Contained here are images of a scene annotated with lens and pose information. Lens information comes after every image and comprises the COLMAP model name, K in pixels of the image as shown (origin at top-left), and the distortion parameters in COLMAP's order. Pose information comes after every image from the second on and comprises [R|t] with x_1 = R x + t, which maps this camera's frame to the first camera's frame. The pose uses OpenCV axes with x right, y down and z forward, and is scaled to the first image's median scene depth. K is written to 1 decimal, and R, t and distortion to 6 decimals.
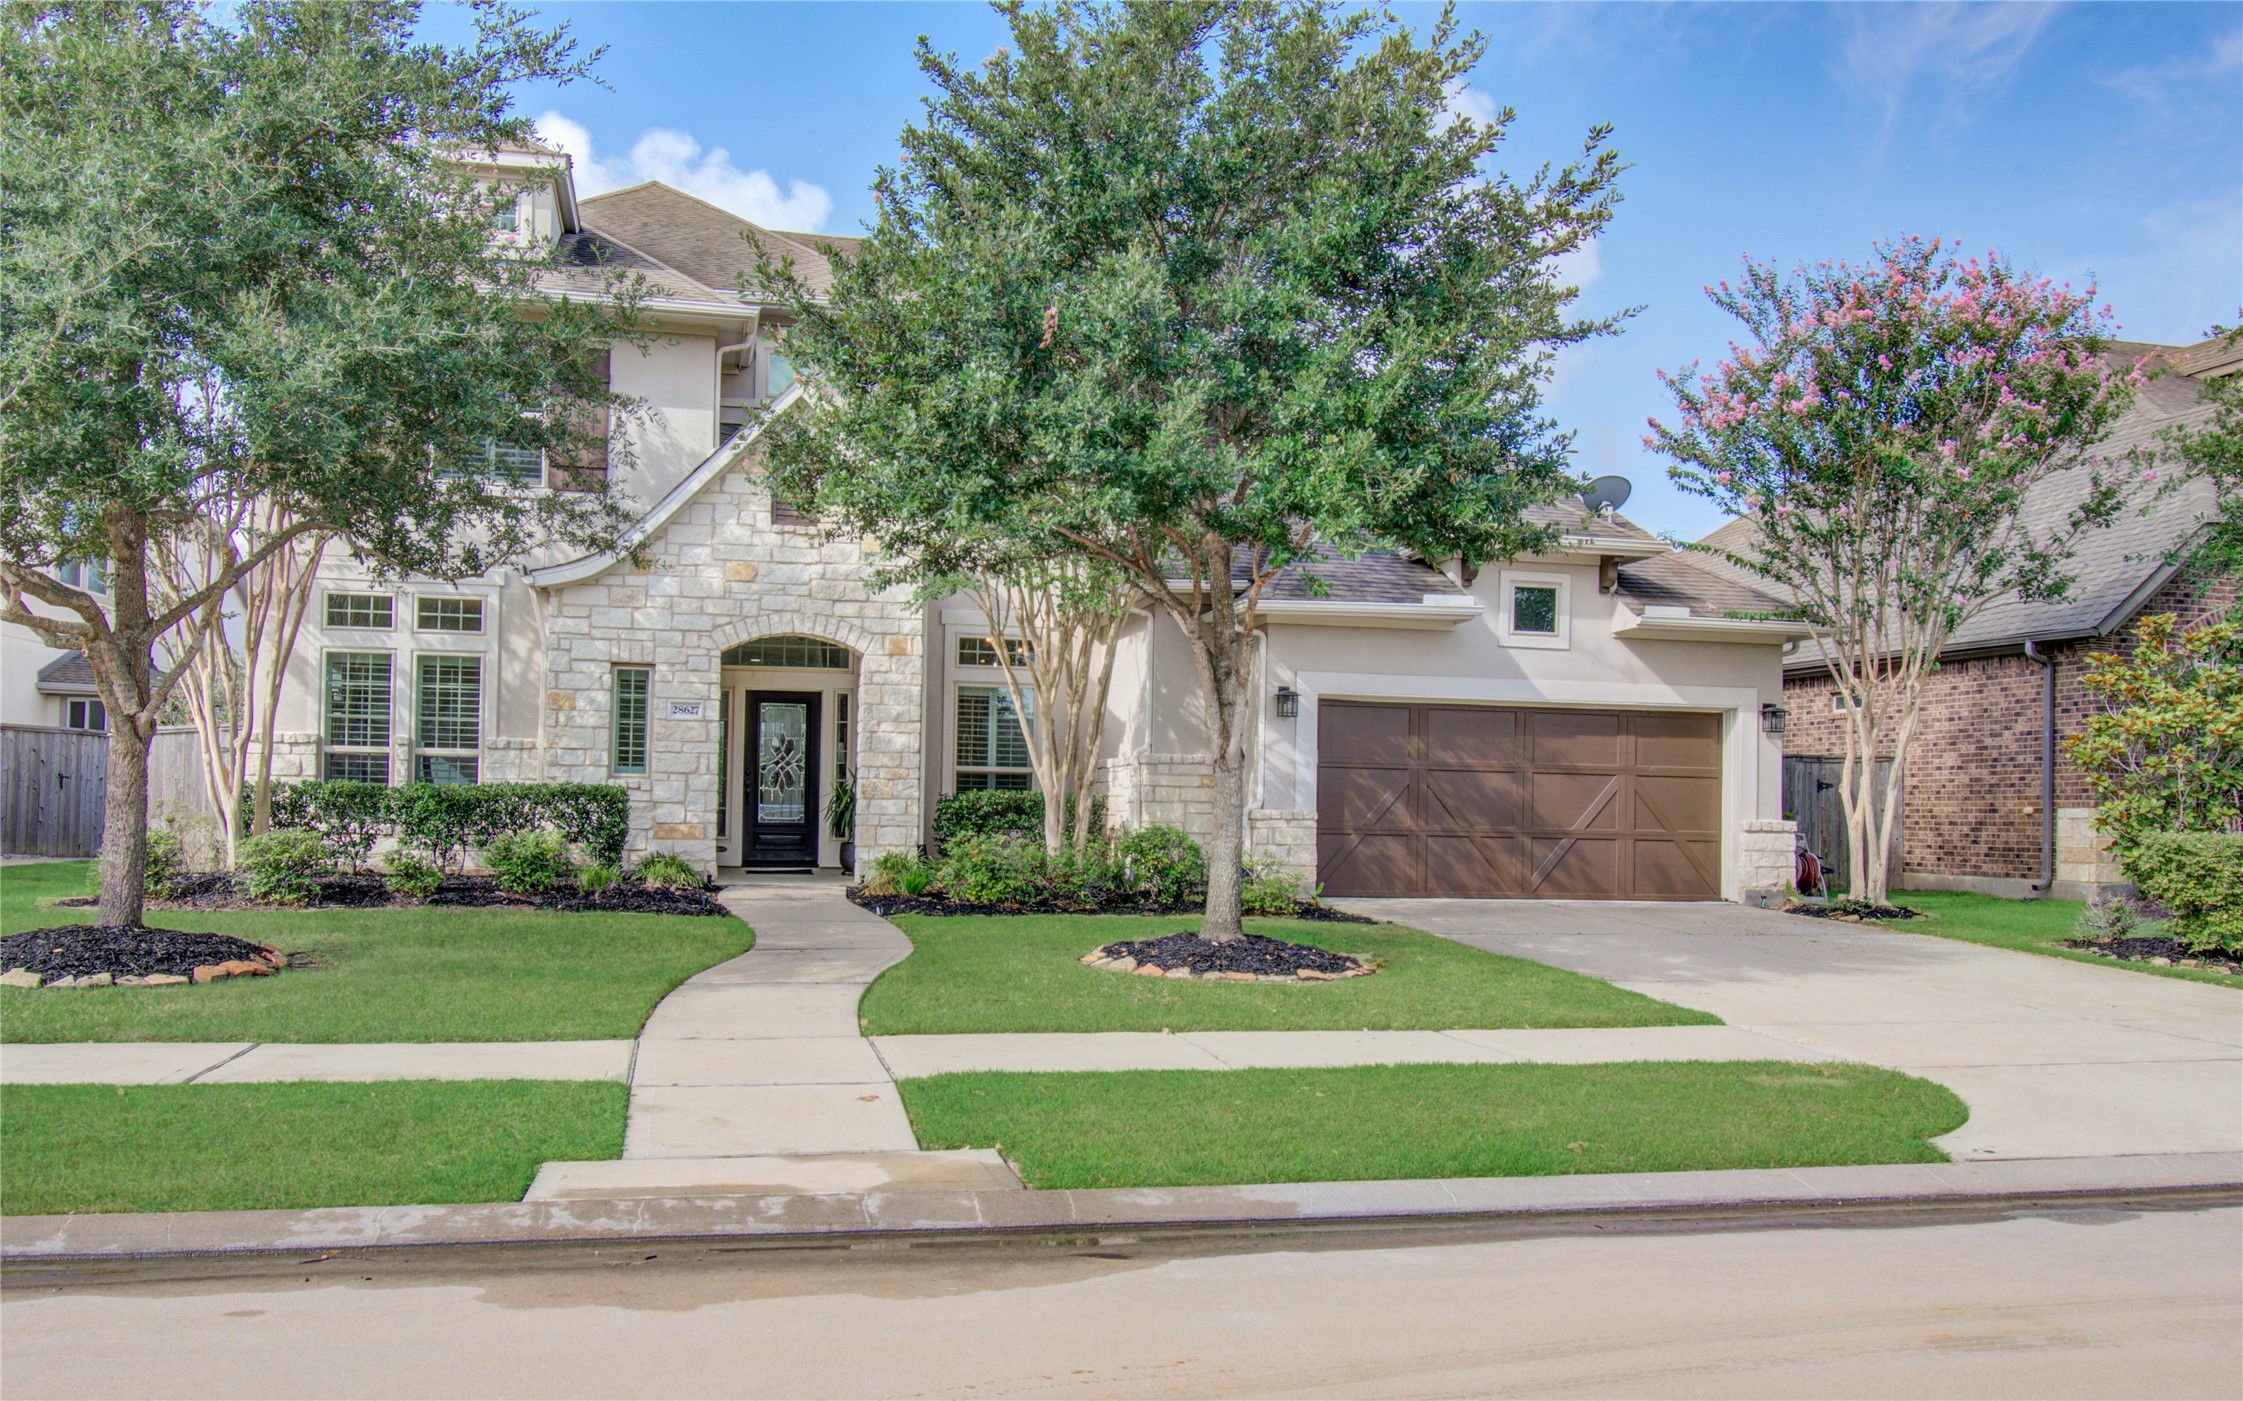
lens RADIAL K [[1719.0, 0, 1111.3], [0, 1719.0, 796.3], [0, 0, 1]] dist [-0.011802, 0.009011]
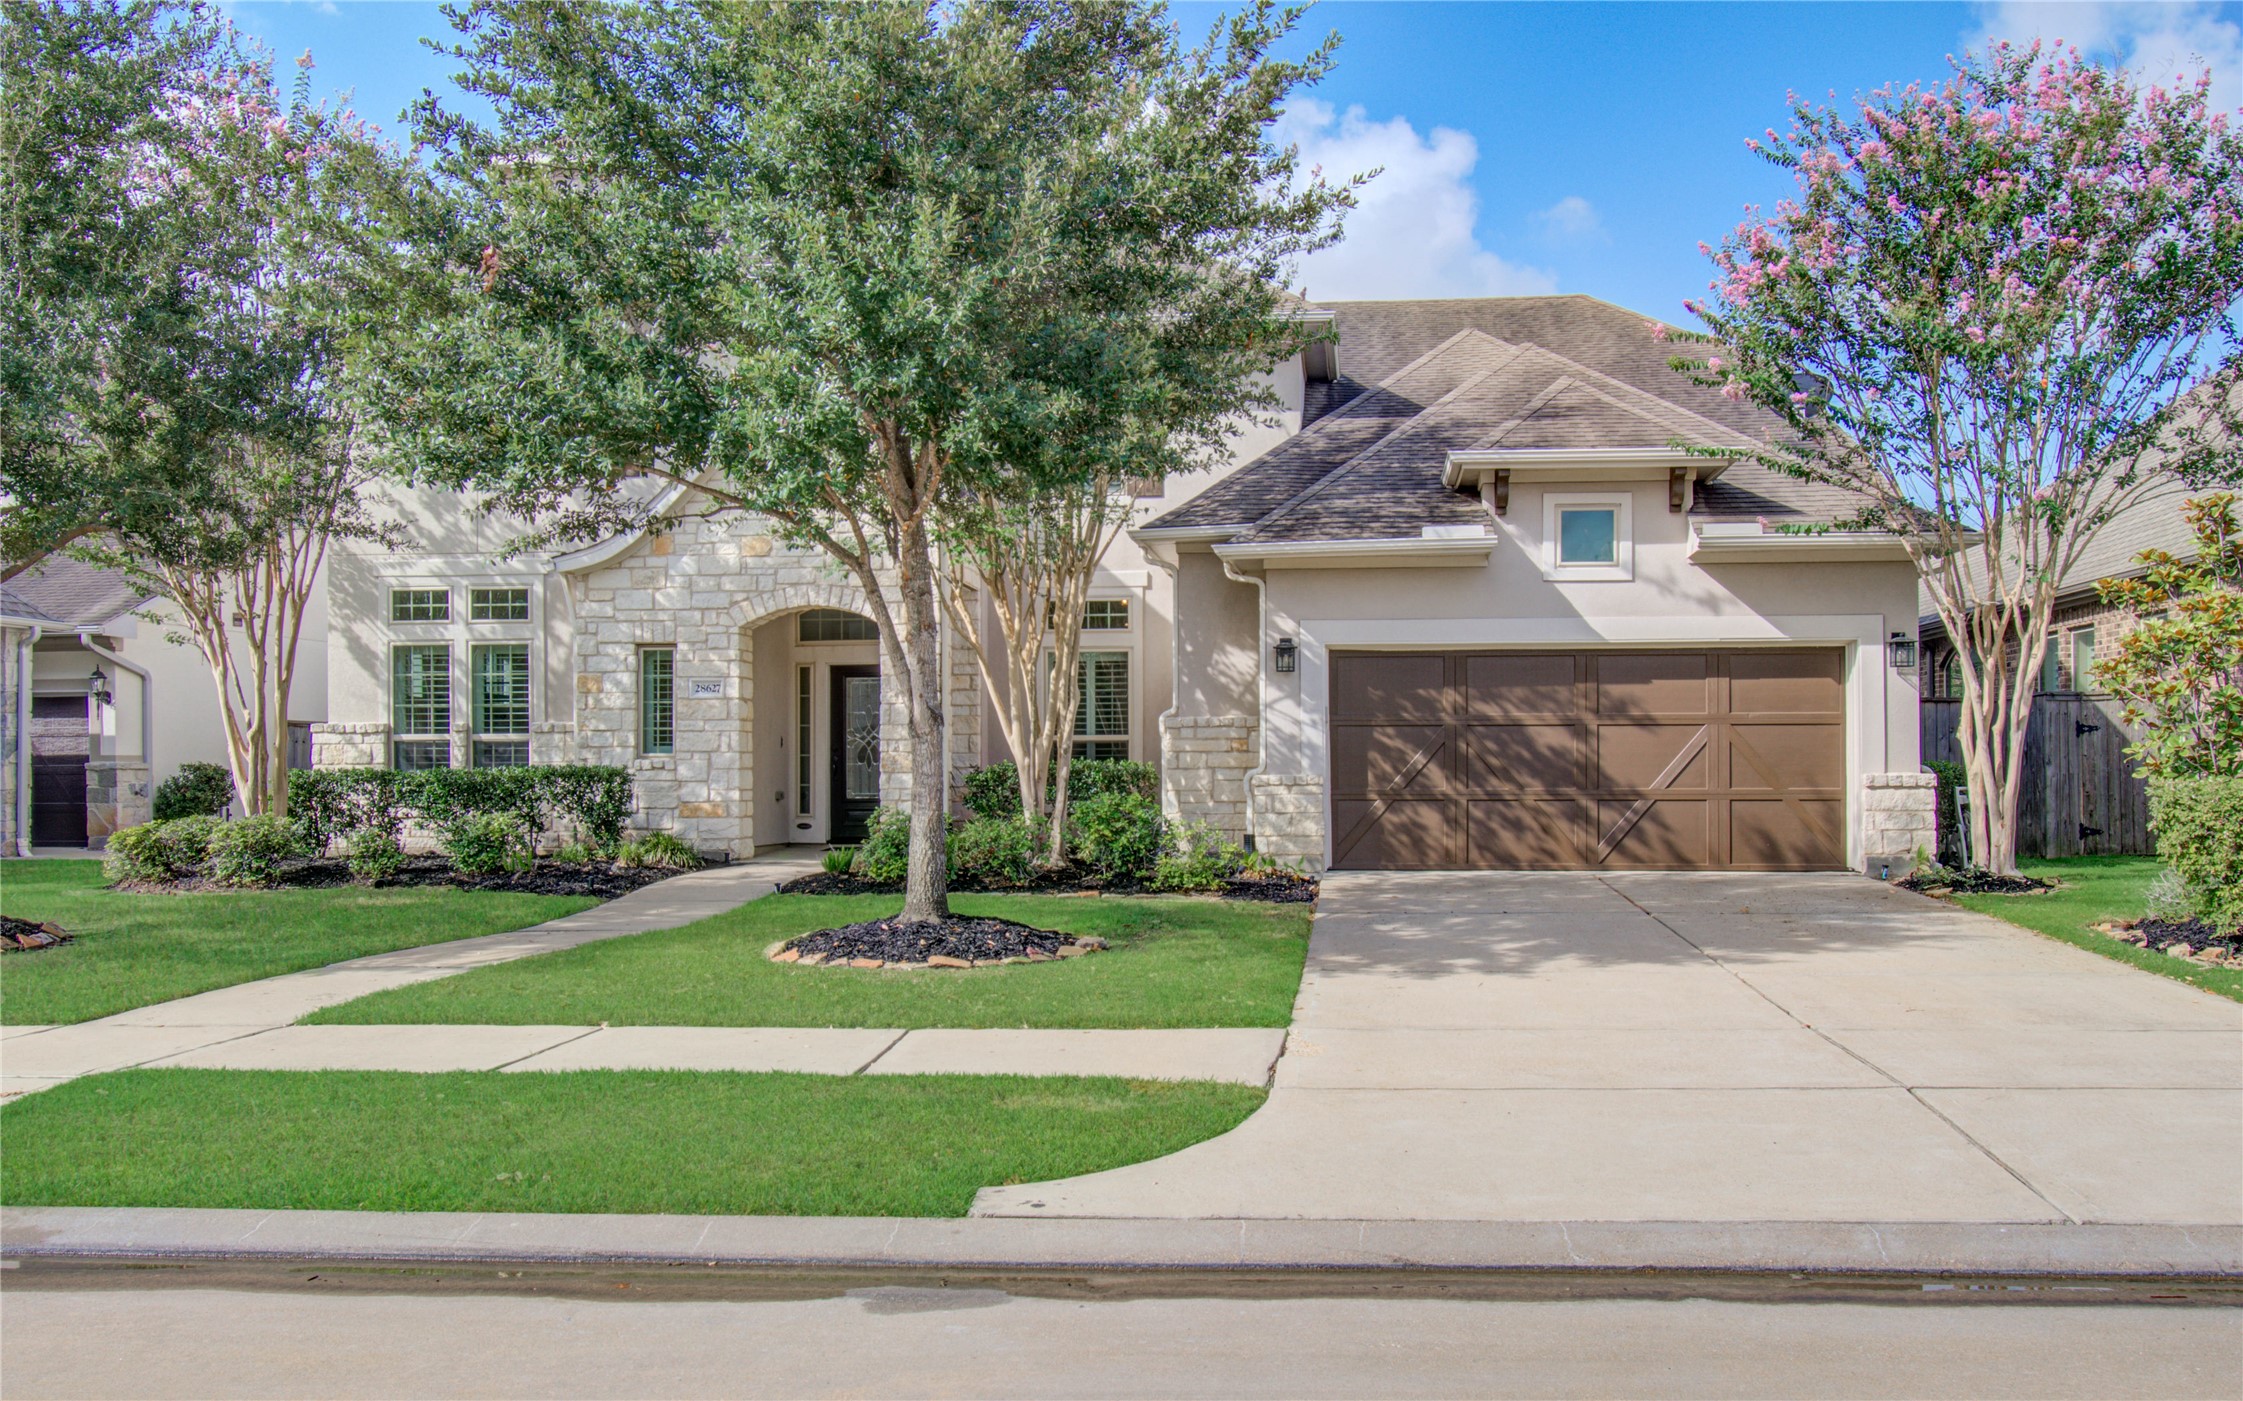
lens RADIAL K [[1759.8, 0, 1235.1], [0, 1759.8, 764.7], [0, 0, 1]] dist [-0.003806, -0.001875]
pose [[0.959614, -0.024367, -0.280262, 0.333390], [0.024329, 0.999697, -0.003615, 0.005308], [0.280266, -0.003349, 0.959917, 0.105509]]
